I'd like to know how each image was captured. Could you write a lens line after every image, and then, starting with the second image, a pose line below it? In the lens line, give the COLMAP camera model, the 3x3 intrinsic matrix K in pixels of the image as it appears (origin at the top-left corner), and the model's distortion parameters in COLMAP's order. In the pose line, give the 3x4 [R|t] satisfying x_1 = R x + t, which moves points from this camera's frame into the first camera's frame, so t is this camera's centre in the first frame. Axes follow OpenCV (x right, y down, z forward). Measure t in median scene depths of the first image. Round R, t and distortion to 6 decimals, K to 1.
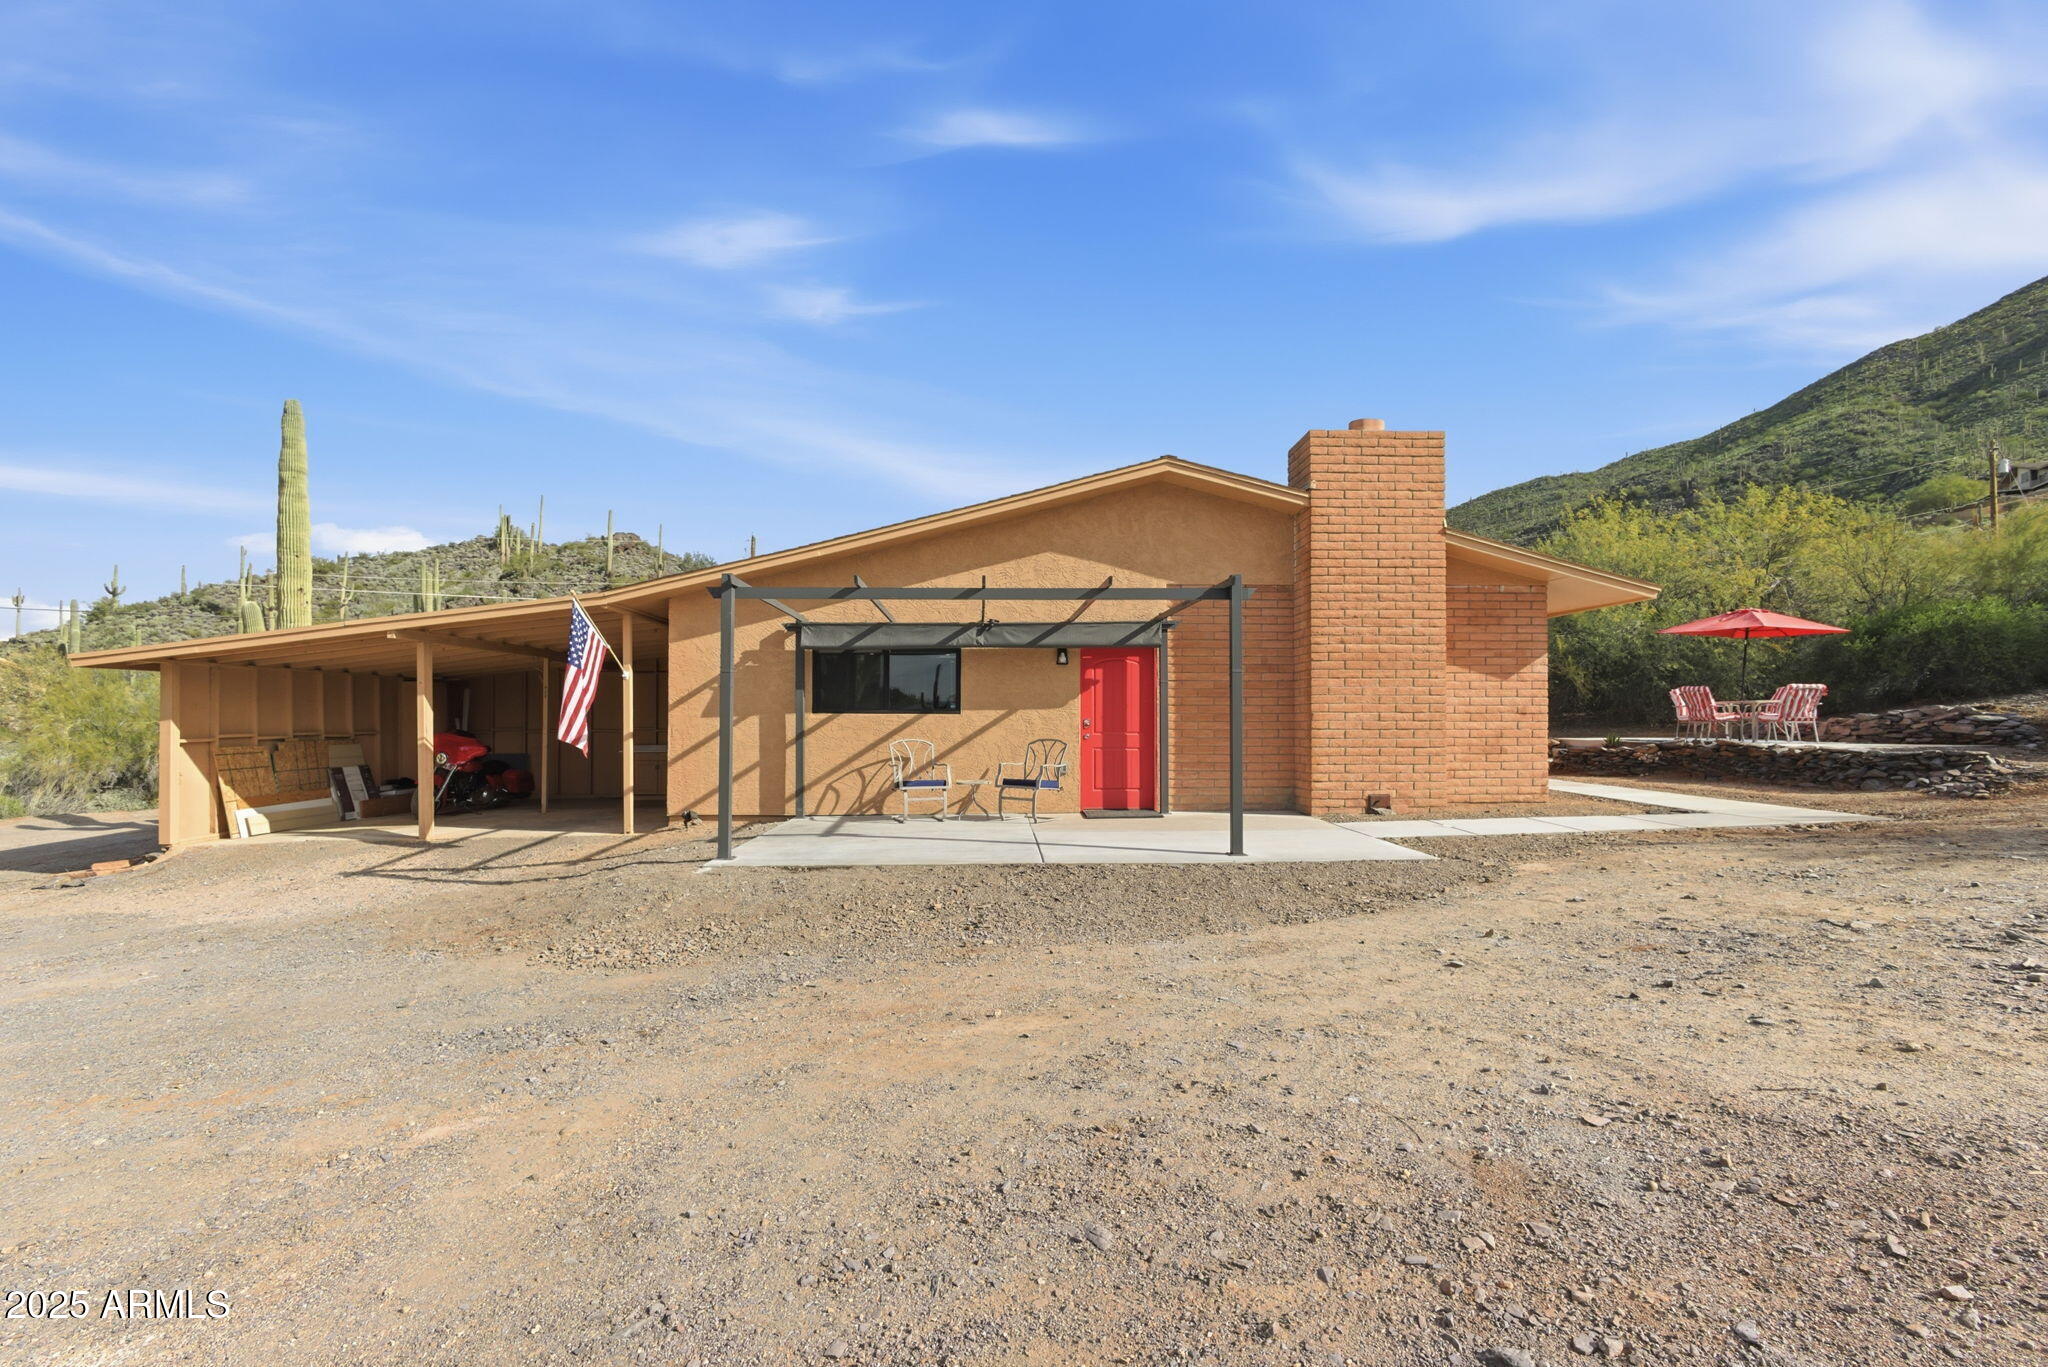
lens RADIAL K [[936.7, 0, 1028.2], [0, 936.7, 711.7], [0, 0, 1]] dist [-0.012690, -0.000055]
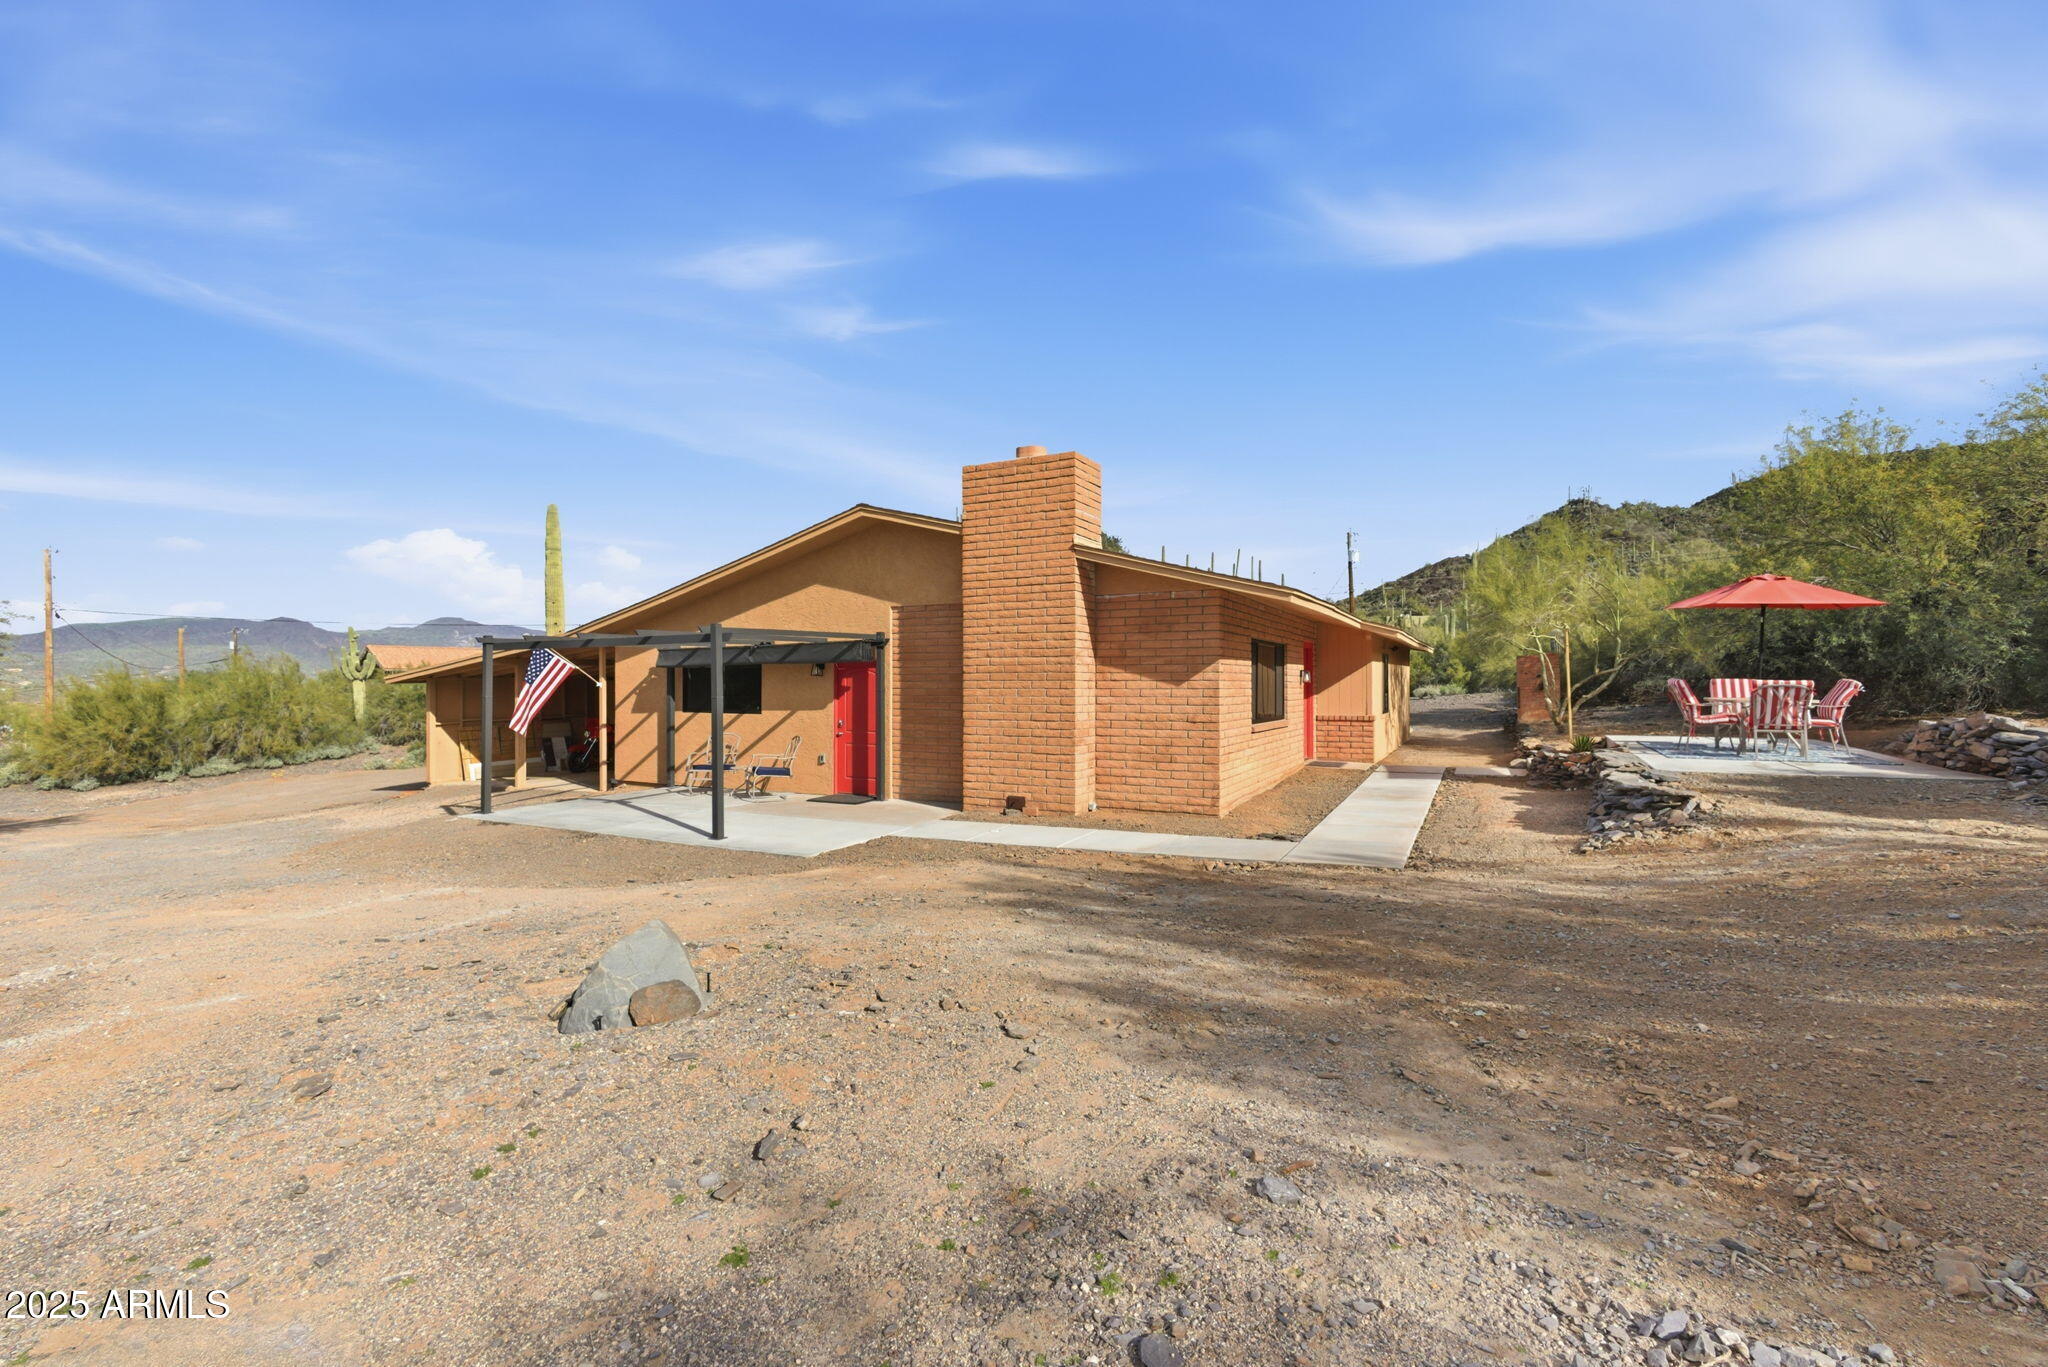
lens RADIAL K [[963.1, 0, 1023.6], [0, 963.1, 662.5], [0, 0, 1]] dist [-0.002277, 0.000132]
pose [[0.849221, -0.011335, -0.527916, 0.948423], [0.009201, 0.999935, -0.006669, -0.057288], [0.527957, 0.000806, 0.849271, 0.057701]]
